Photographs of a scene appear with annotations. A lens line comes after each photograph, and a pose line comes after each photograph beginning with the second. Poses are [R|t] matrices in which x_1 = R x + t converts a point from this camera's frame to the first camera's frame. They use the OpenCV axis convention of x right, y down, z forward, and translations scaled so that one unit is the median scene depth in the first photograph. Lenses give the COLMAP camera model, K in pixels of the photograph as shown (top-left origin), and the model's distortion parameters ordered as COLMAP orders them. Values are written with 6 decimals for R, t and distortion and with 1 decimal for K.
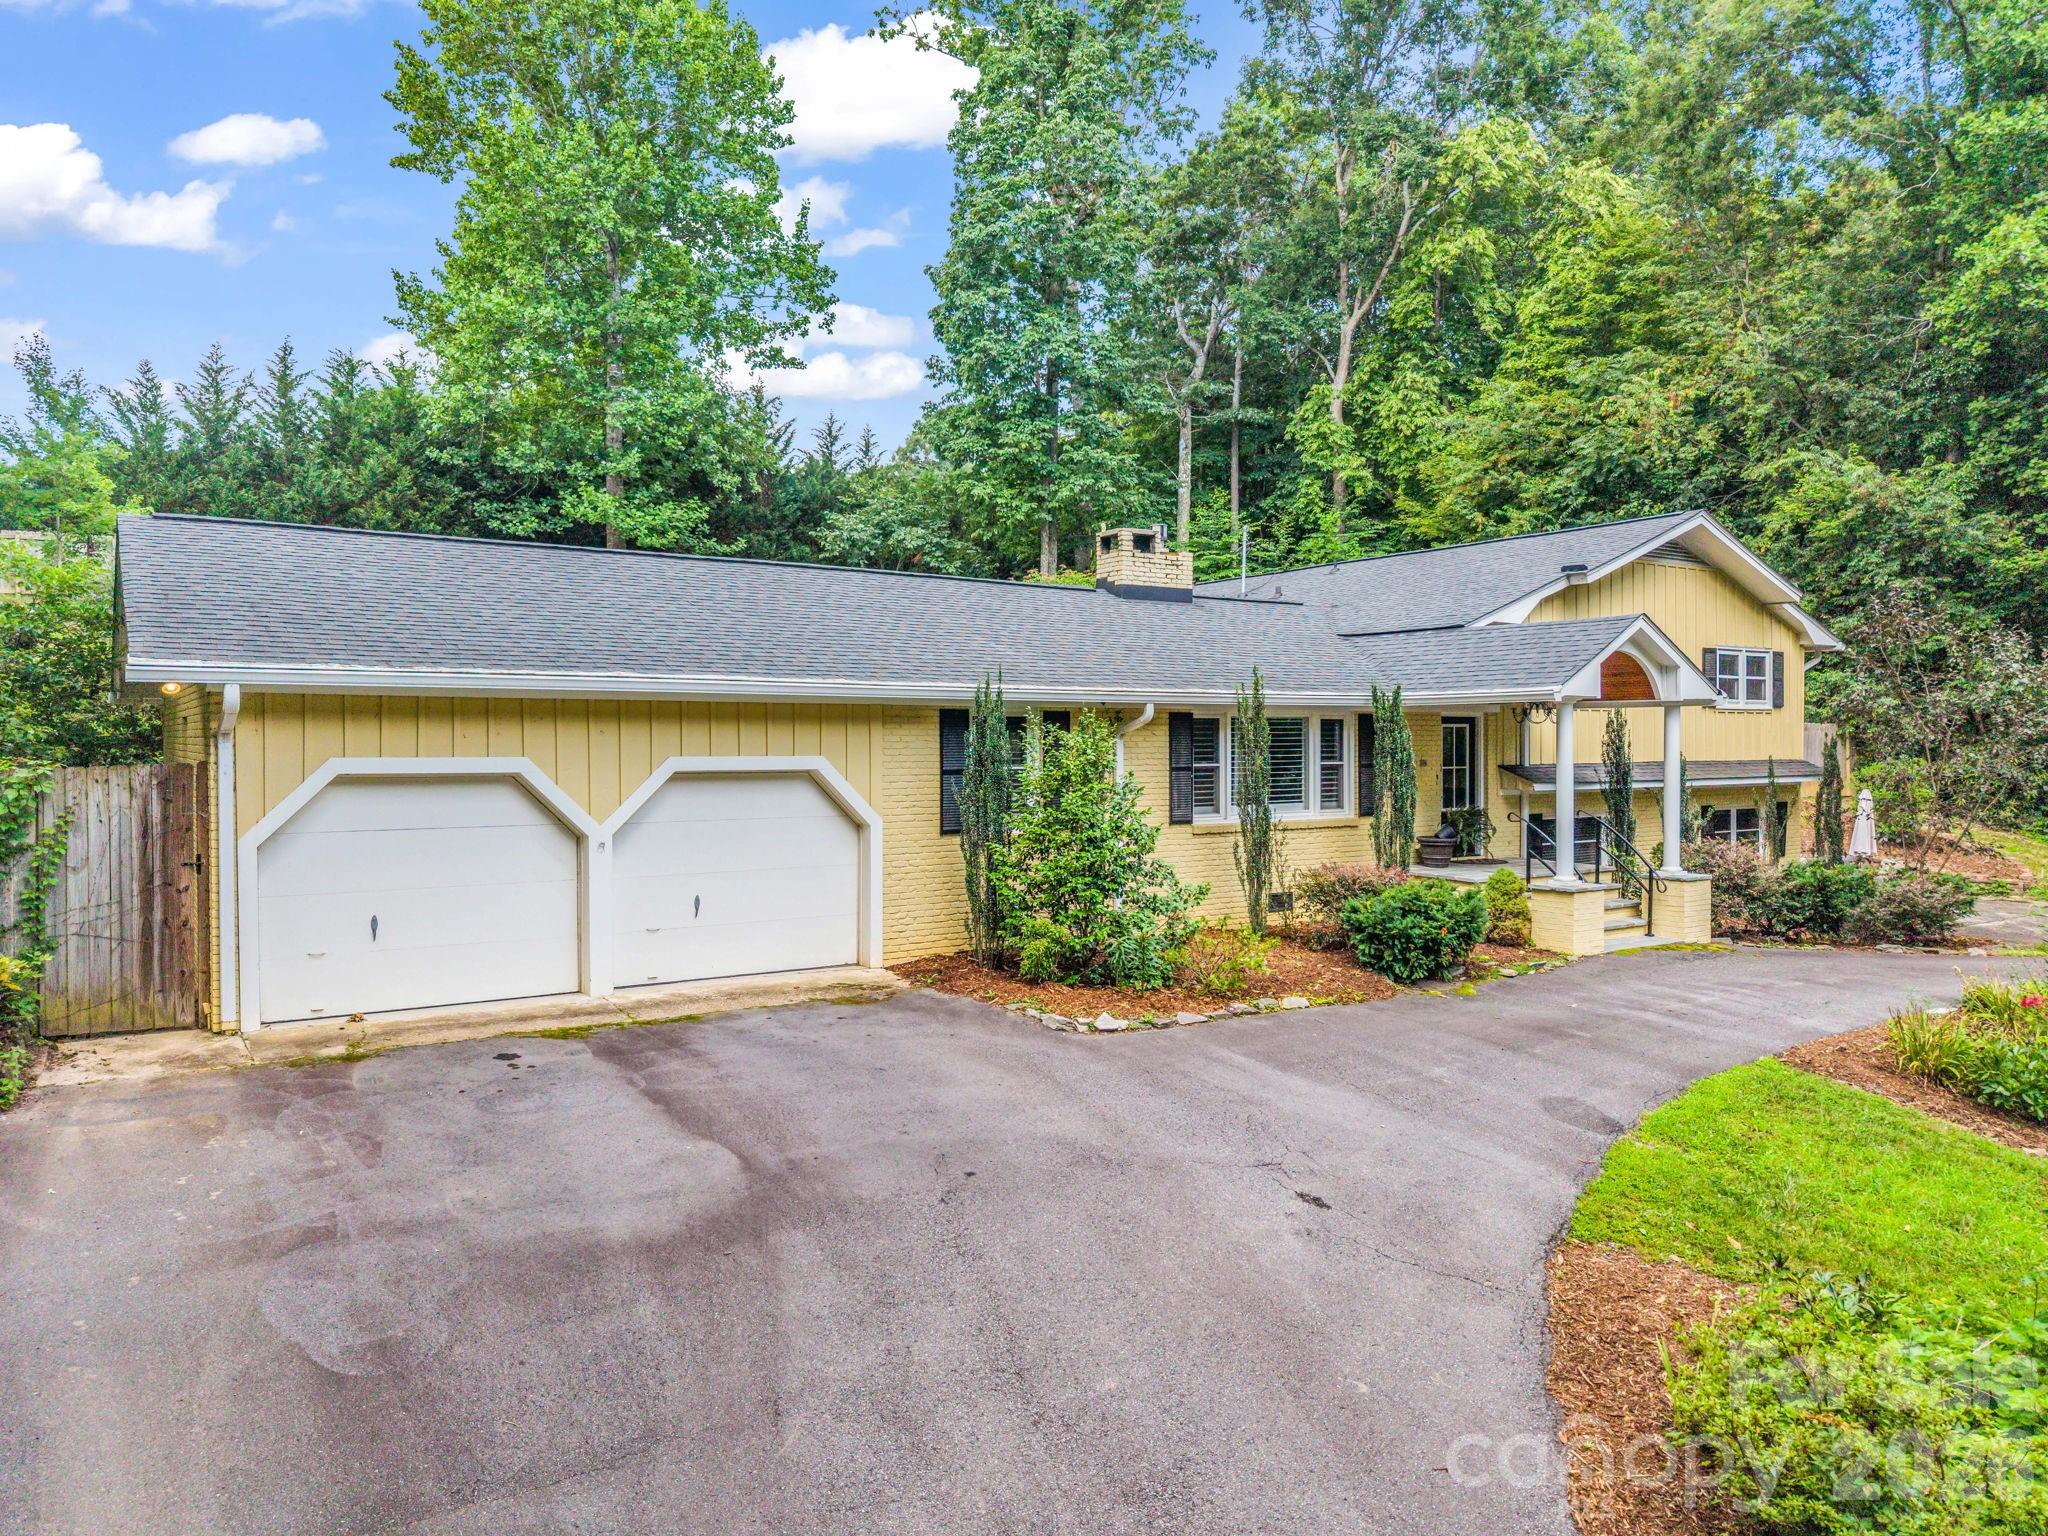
lens RADIAL K [[1061.5, 0, 1024.0], [0, 1061.5, 768.0], [0, 0, 1]] dist [0.001377, 0.000605]
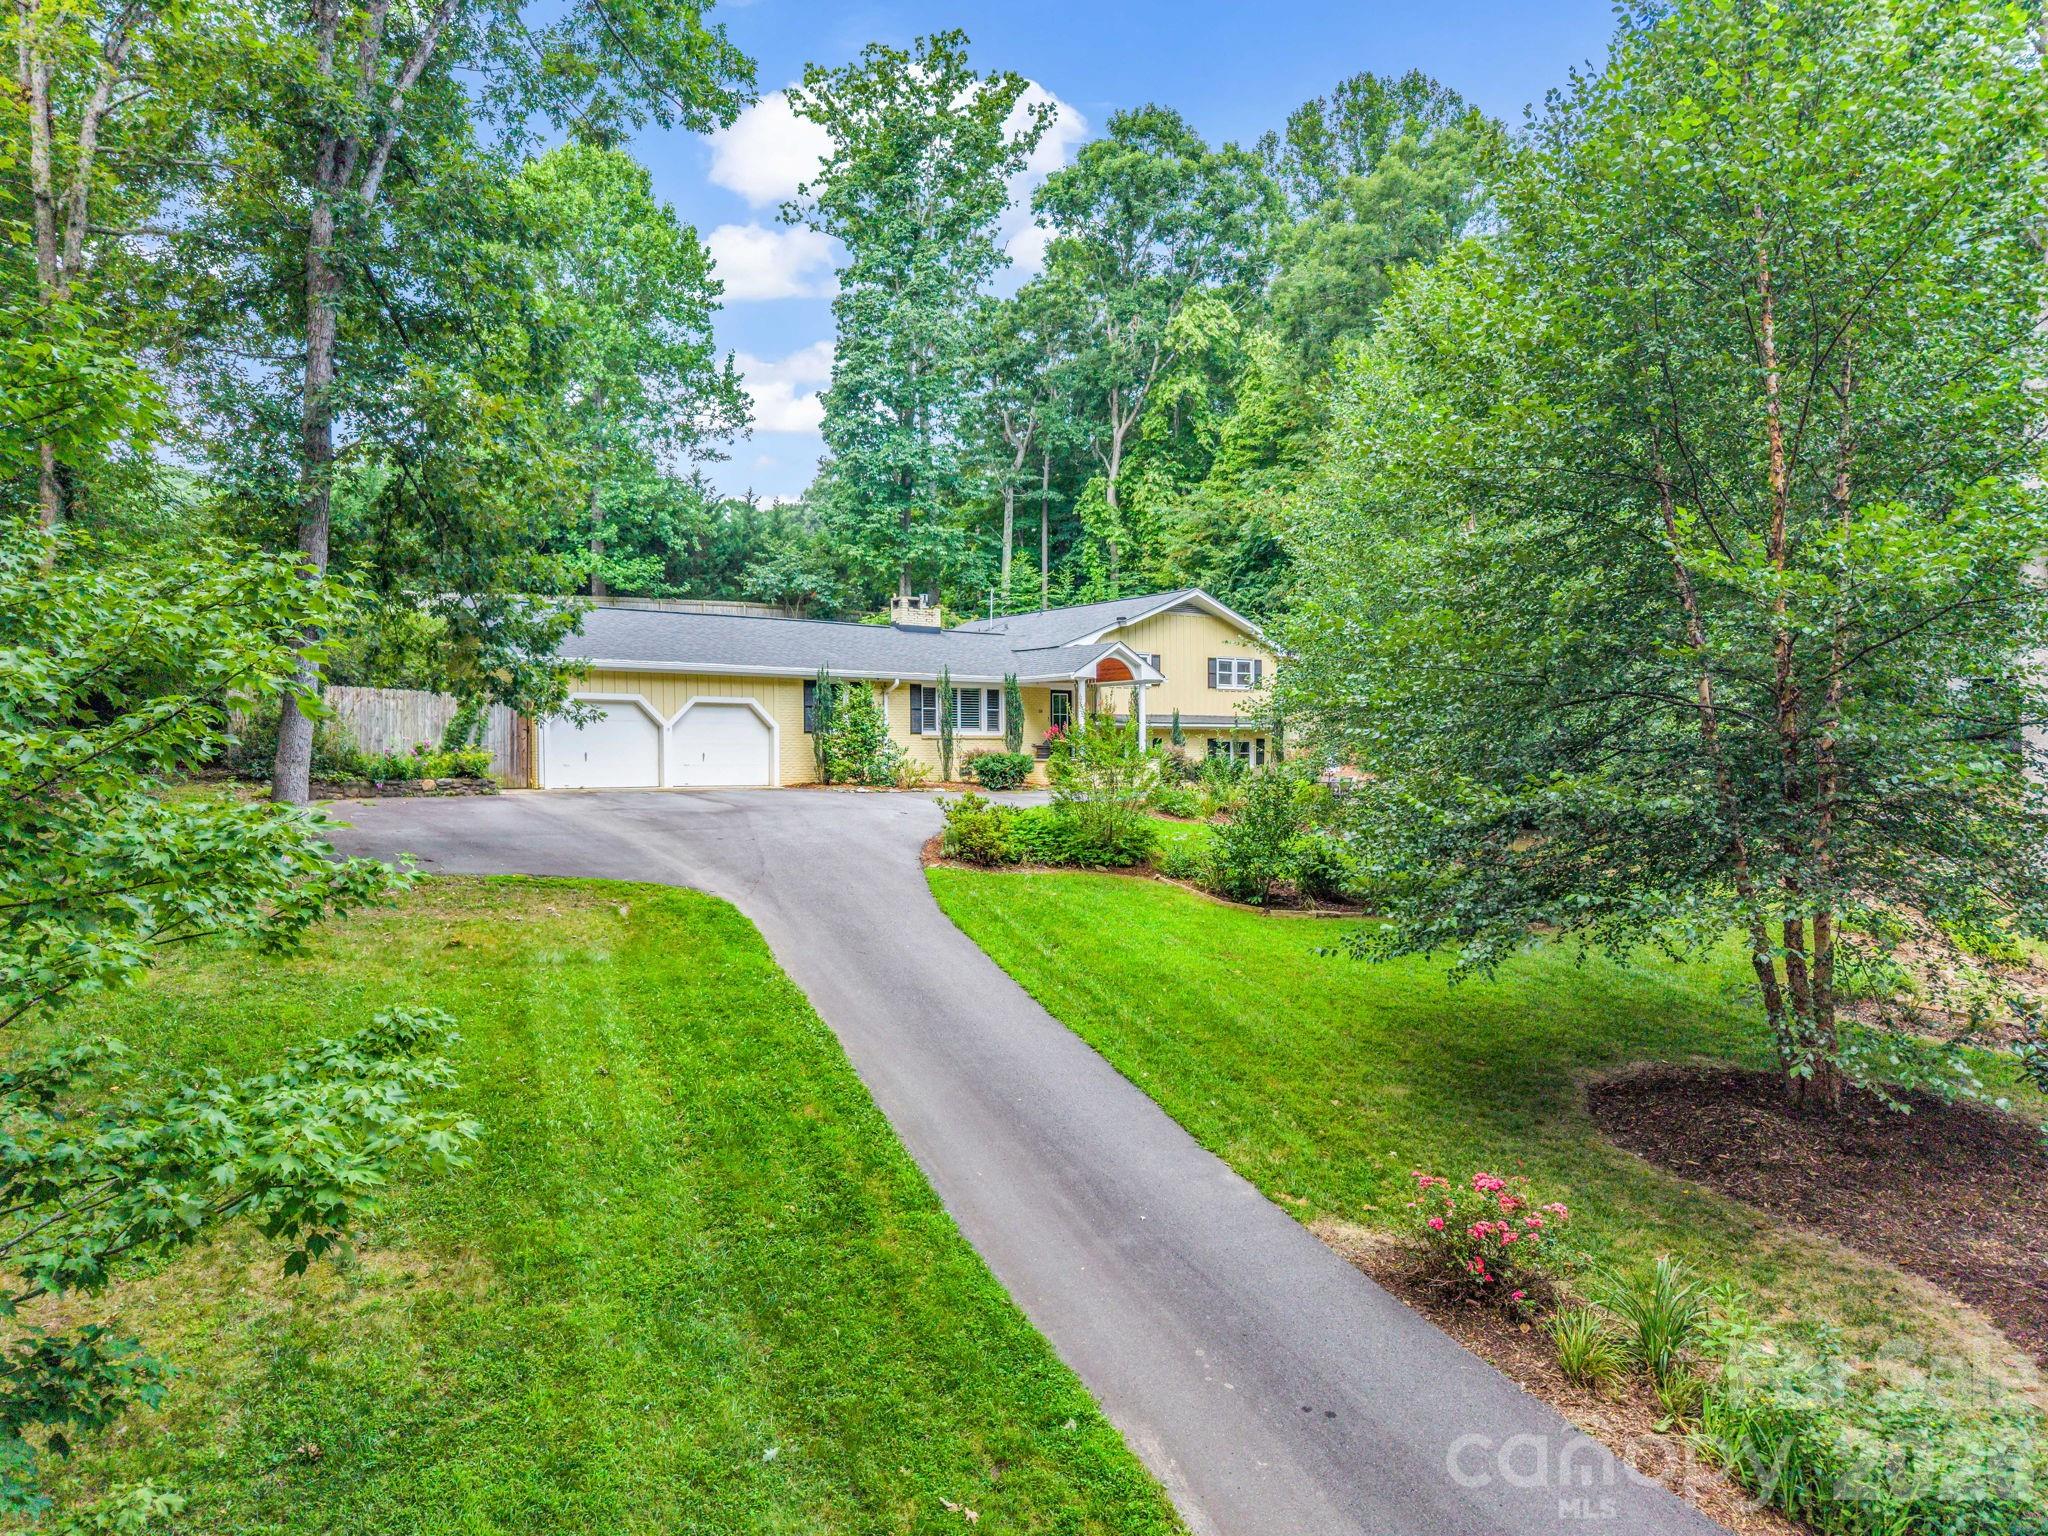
lens RADIAL K [[1219.2, 0, 1026.2], [0, 1219.2, 789.8], [0, 0, 1]] dist [0.037695, -0.000087]
pose [[0.998744, -0.003308, 0.049988, 0.114143], [0.004039, 0.999886, -0.014535, 0.094131], [-0.049934, 0.014719, 0.998644, -0.712298]]
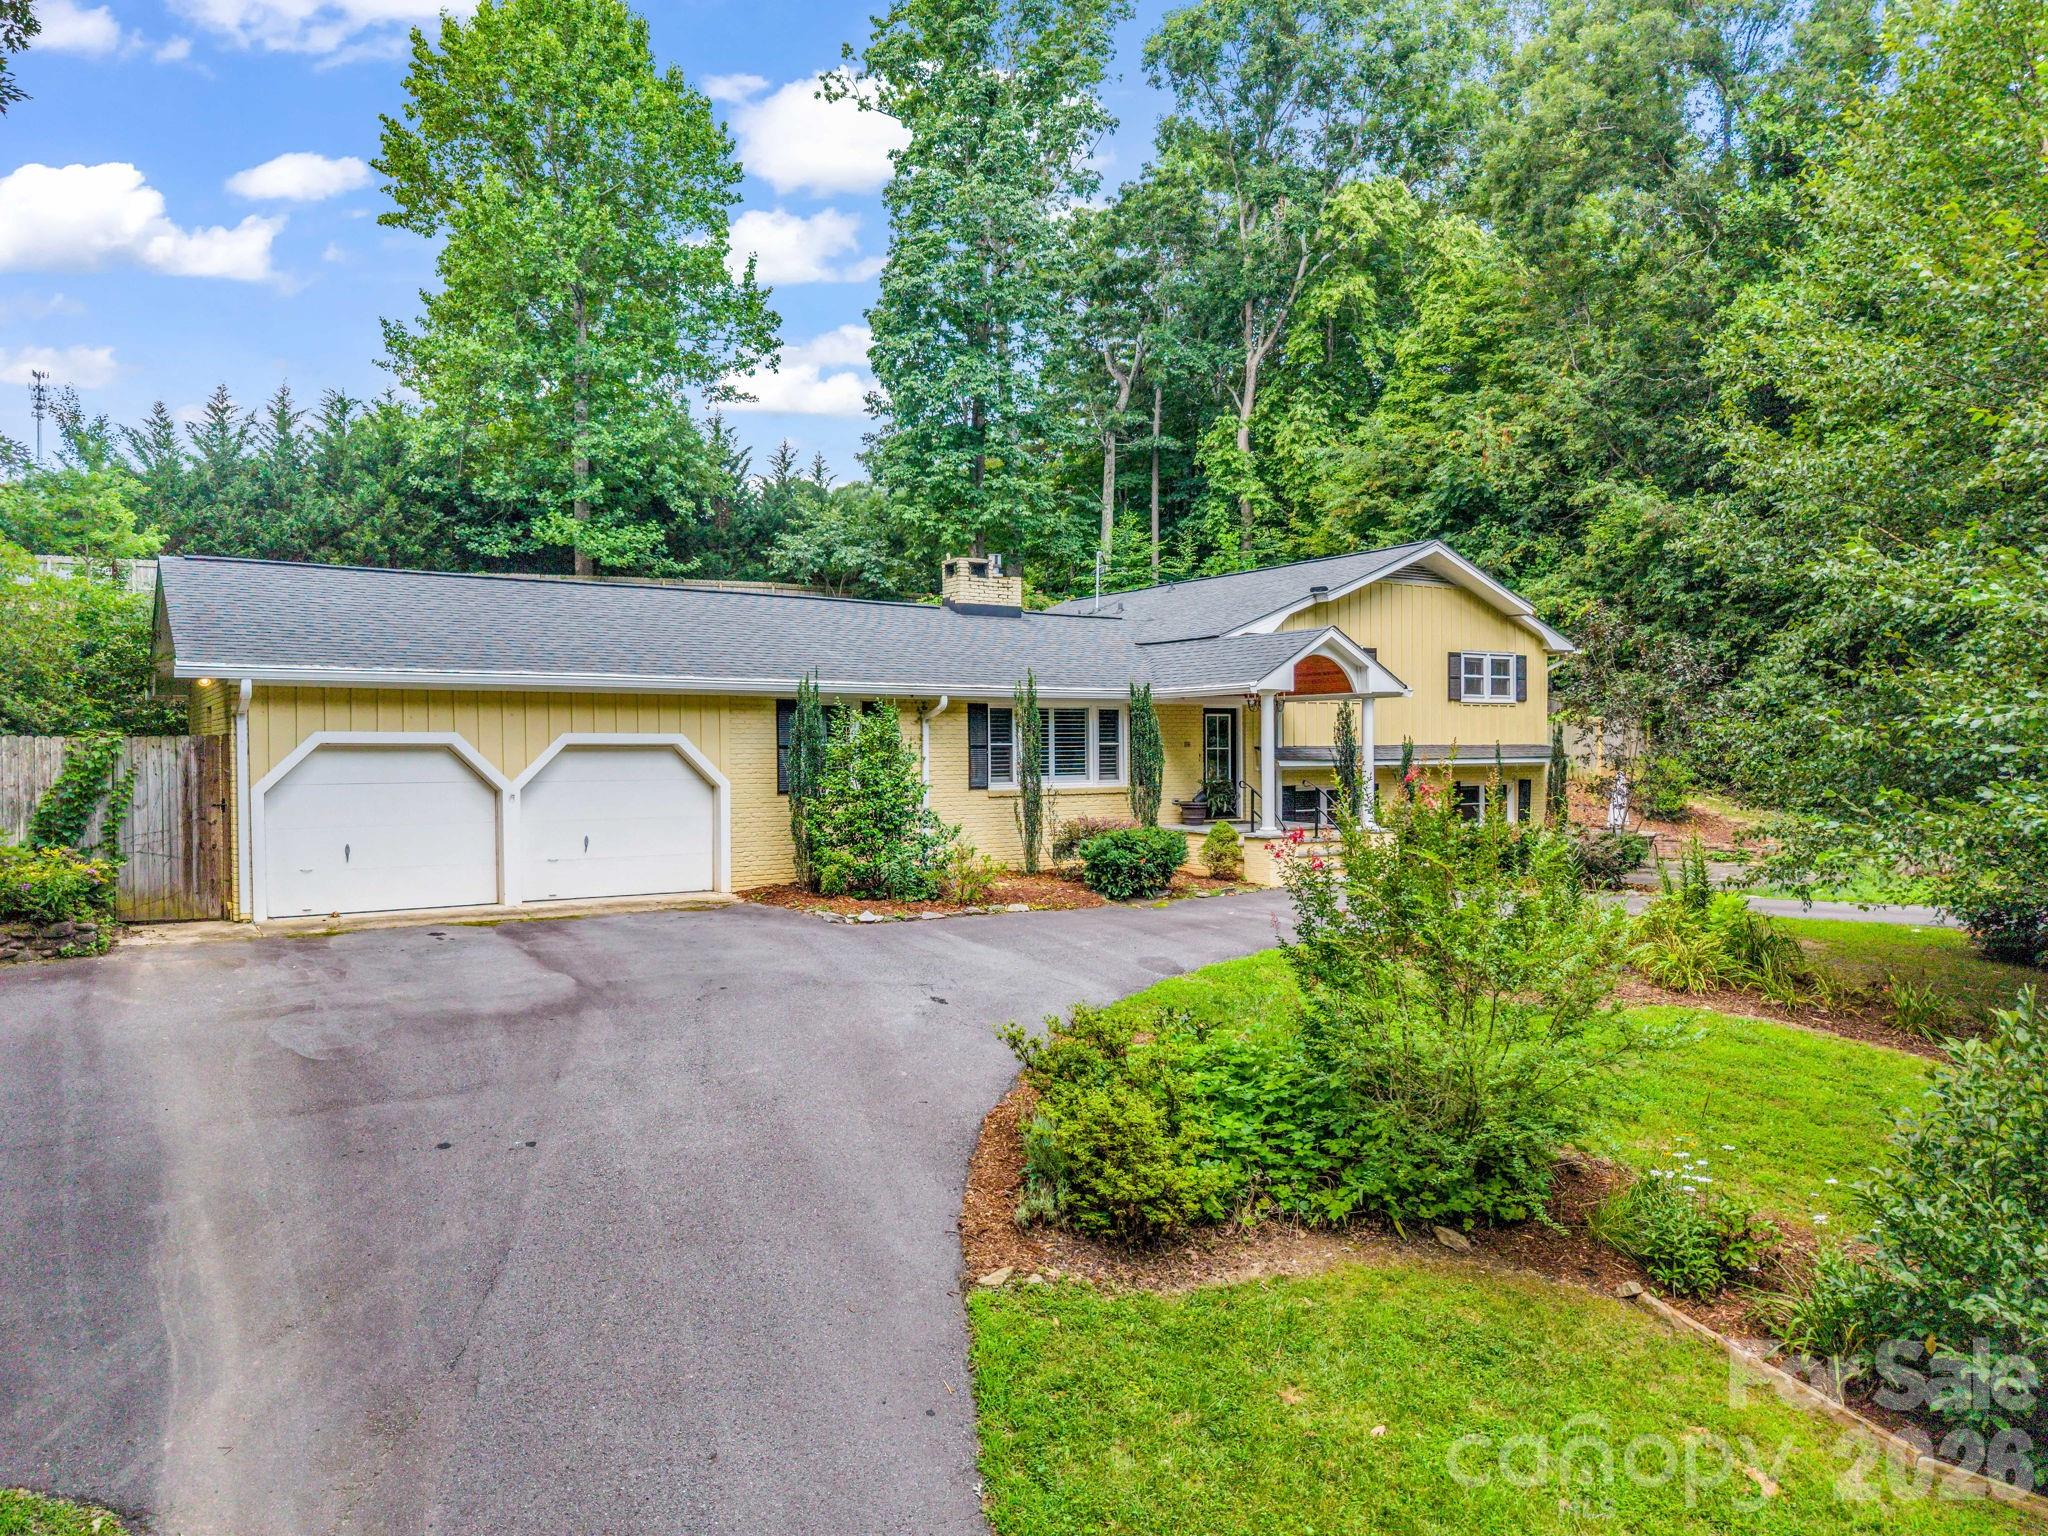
lens RADIAL K [[1091.8, 0, 1046.5], [0, 1091.8, 782.1], [0, 0, 1]] dist [0.003452, 0.001279]
pose [[0.999994, -0.003267, -0.000811, 0.105655], [0.003267, 0.999994, 0.001033, 0.019181], [0.000808, -0.001036, 0.999999, -0.149855]]
